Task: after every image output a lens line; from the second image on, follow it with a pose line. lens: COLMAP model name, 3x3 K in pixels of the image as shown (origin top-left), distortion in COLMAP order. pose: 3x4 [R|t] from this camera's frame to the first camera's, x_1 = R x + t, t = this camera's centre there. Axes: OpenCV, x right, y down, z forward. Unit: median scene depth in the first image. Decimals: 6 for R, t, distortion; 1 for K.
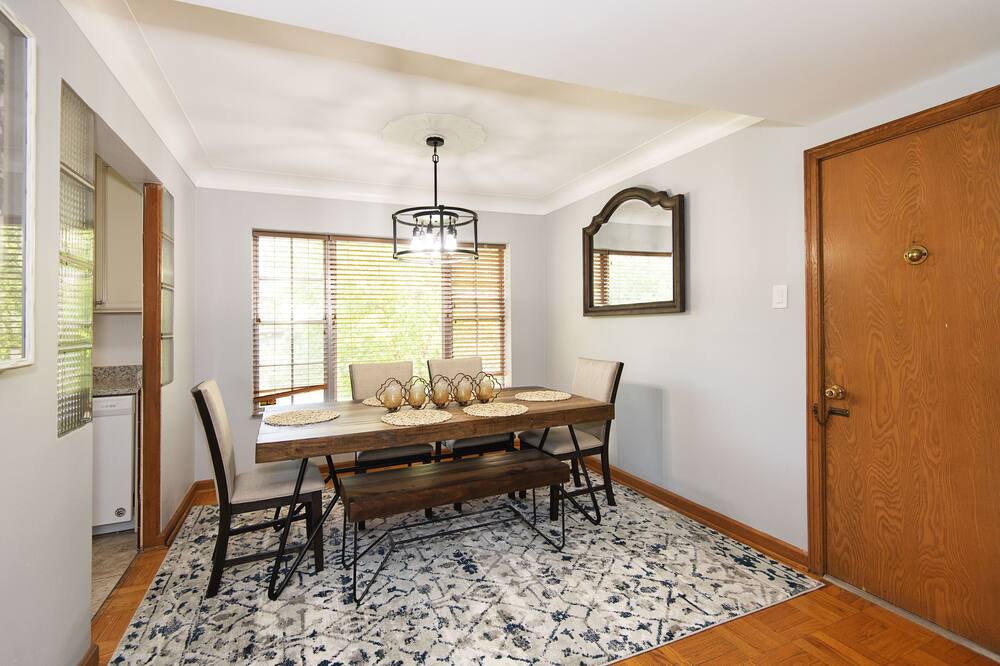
lens RADIAL K [[458.2, 0, 486.5], [0, 458.2, 328.2], [0, 0, 1]] dist [0.028456, -0.014981]
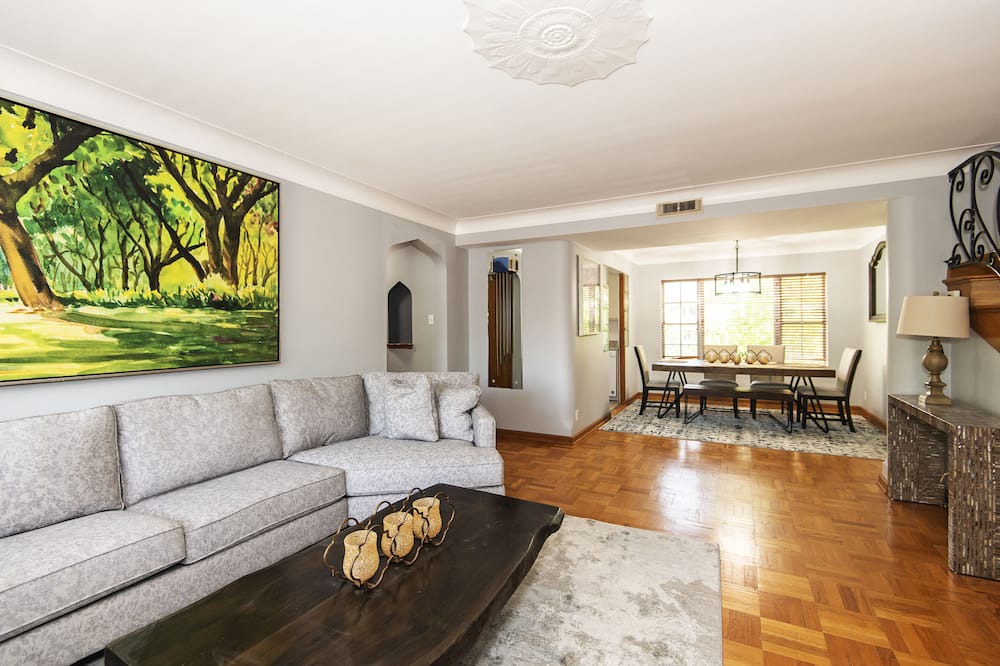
lens RADIAL K [[458.2, 0, 493.0], [0, 458.2, 333.0], [0, 0, 1]] dist [0.028456, -0.014981]
pose [[0.651327, 0.026070, -0.758349, 0.865081], [-0.016999, 0.999660, 0.019765, 0.001990], [0.758607, 0.000017, 0.651549, -1.402507]]
